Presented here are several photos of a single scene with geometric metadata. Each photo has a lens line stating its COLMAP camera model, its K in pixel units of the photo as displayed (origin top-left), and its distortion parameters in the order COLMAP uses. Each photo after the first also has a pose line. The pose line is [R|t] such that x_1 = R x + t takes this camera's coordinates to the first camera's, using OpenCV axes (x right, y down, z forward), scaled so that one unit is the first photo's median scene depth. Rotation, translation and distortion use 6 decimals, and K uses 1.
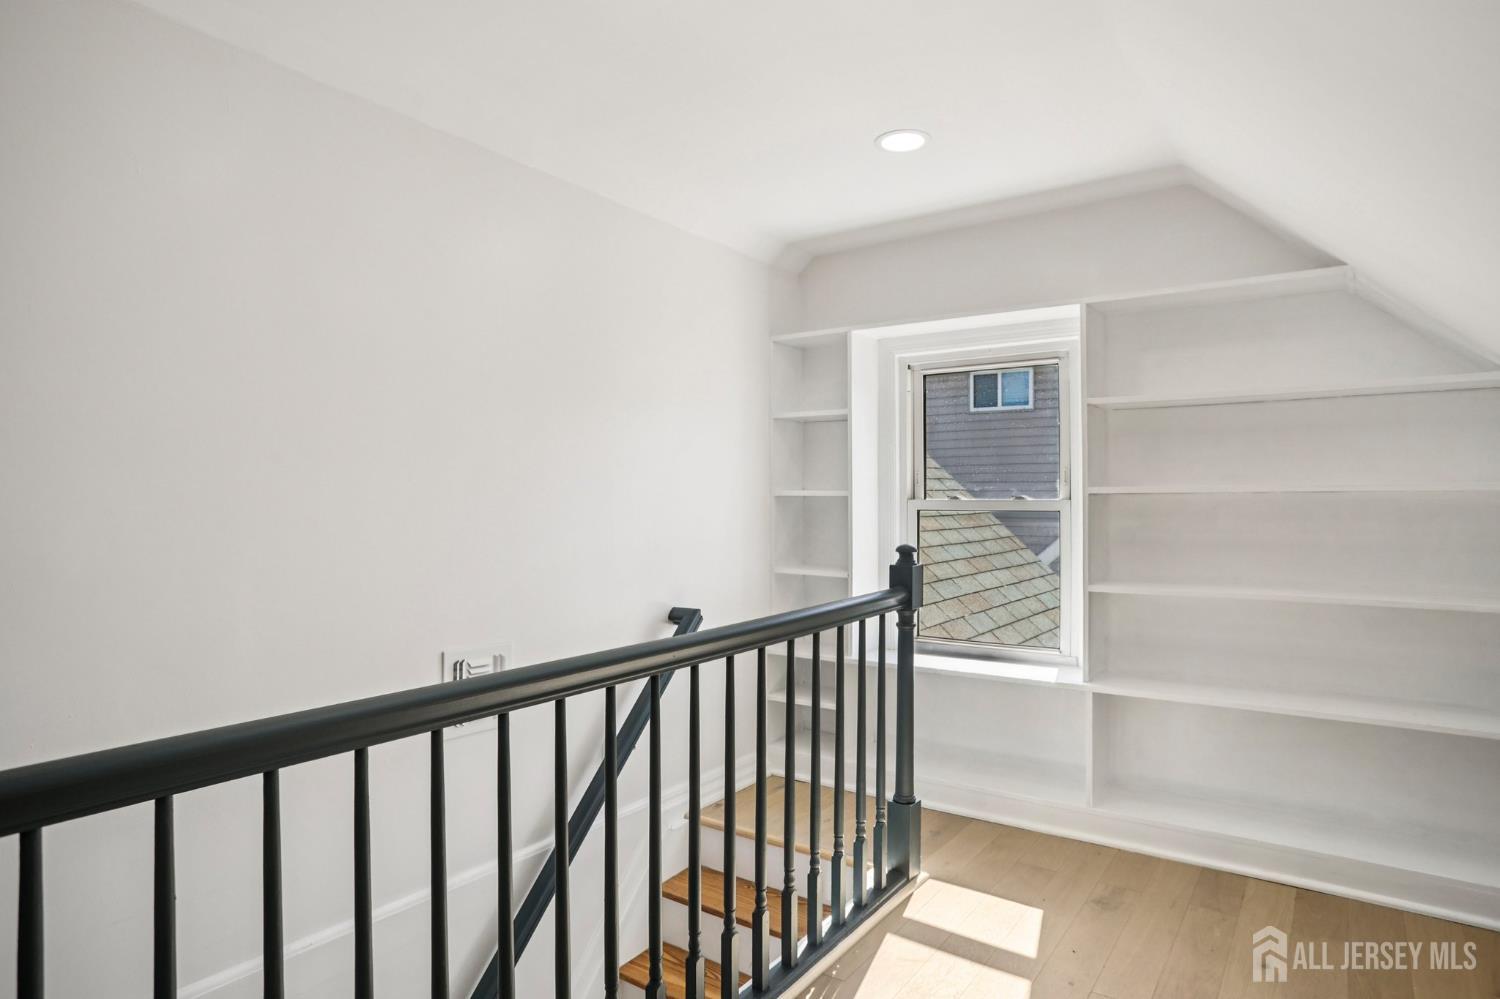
lens RADIAL K [[861.8, 0, 729.3], [0, 861.8, 500.2], [0, 0, 1]] dist [-0.065099, 0.047100]
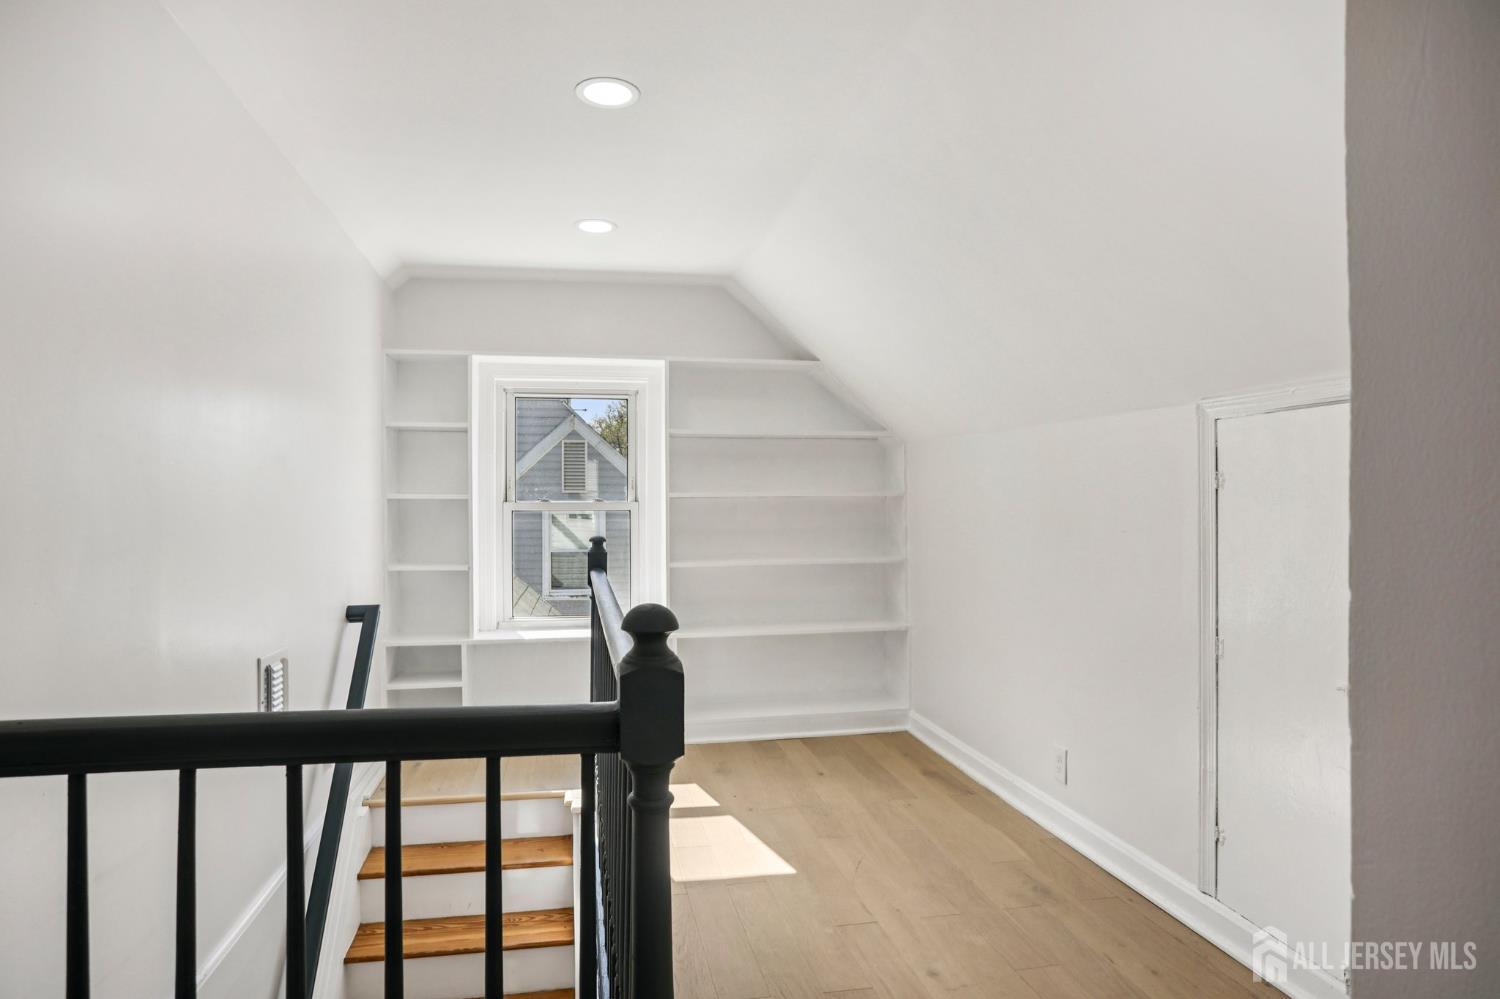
lens RADIAL K [[861.8, 0, 729.3], [0, 861.8, 500.2], [0, 0, 1]] dist [-0.065099, 0.047100]
pose [[0.687150, 0.001632, 0.726514, -0.532262], [0.003910, 0.999975, -0.005945, 0.006117], [-0.726505, 0.006925, 0.687126, -0.038163]]
